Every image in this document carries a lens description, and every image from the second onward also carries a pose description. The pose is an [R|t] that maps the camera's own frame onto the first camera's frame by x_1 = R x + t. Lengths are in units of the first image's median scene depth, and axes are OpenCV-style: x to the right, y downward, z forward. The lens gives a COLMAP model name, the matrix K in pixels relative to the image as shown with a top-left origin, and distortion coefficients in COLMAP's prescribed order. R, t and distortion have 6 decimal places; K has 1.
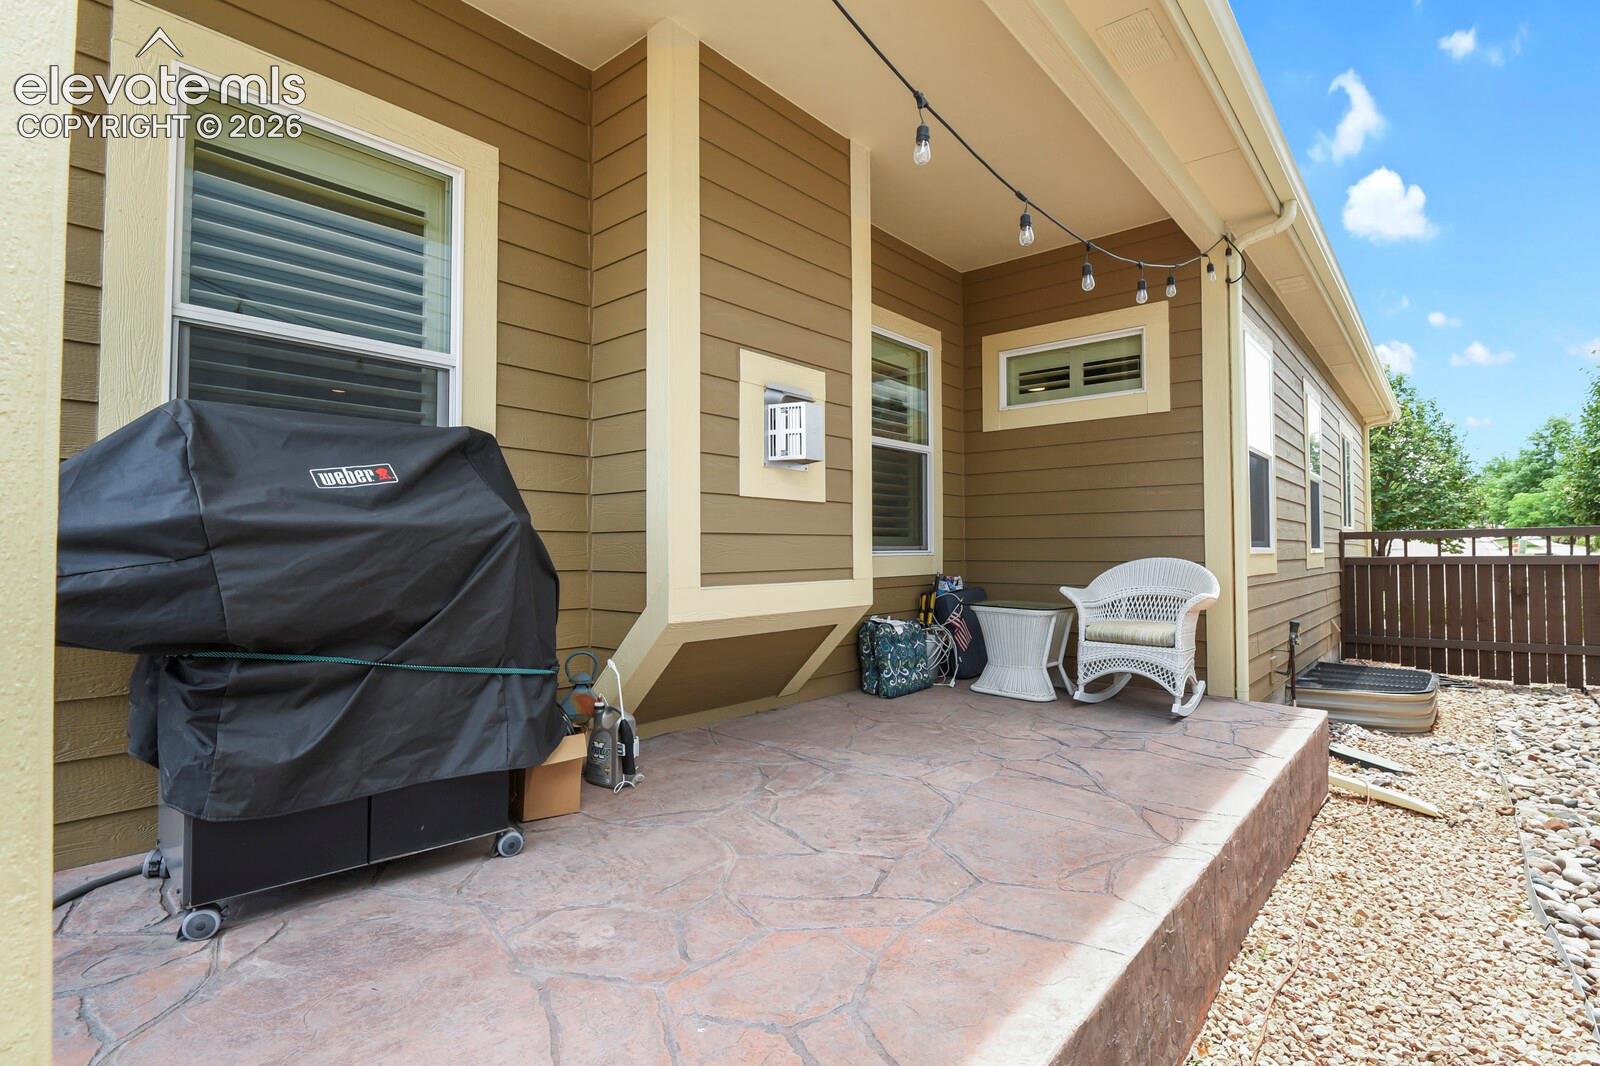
lens RADIAL K [[783.6, 0, 812.5], [0, 783.6, 532.4], [0, 0, 1]] dist [-0.018202, -0.001764]
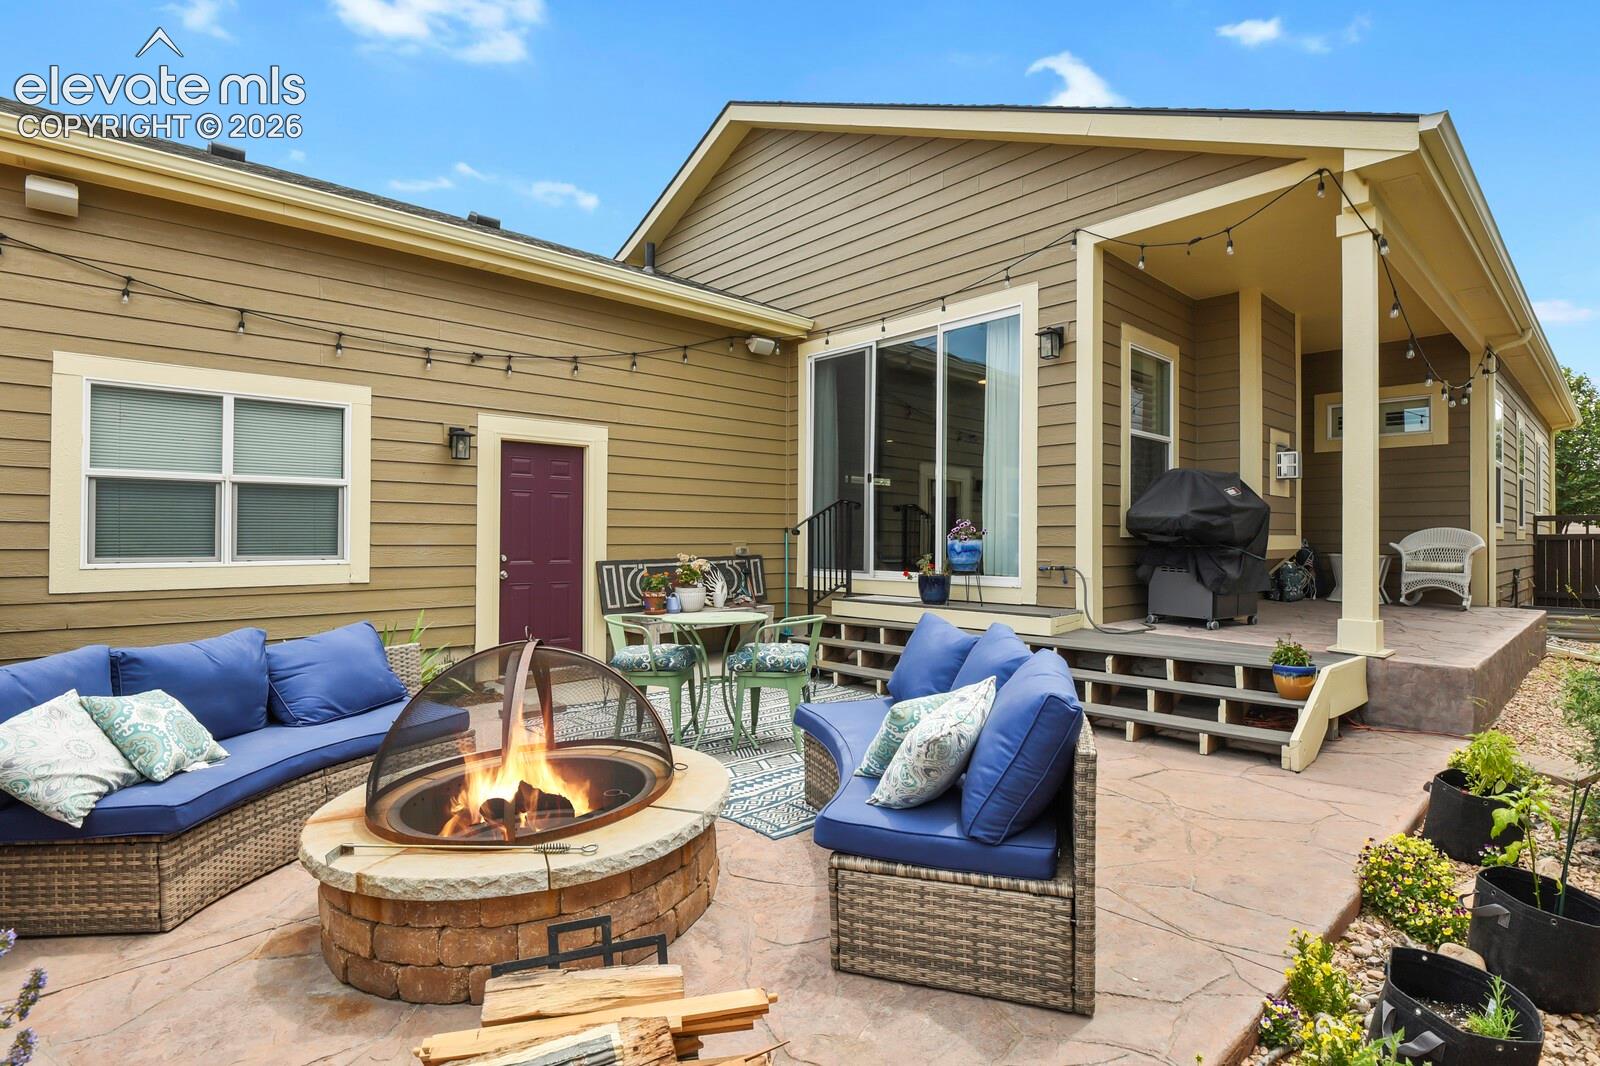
lens RADIAL K [[783.6, 0, 812.5], [0, 783.6, 532.4], [0, 0, 1]] dist [-0.018202, -0.001764]
pose [[0.992015, 0.005388, -0.126009, -0.668925], [-0.003029, 0.999817, 0.018911, 0.012860], [0.126087, -0.018378, 0.991849, -0.820822]]
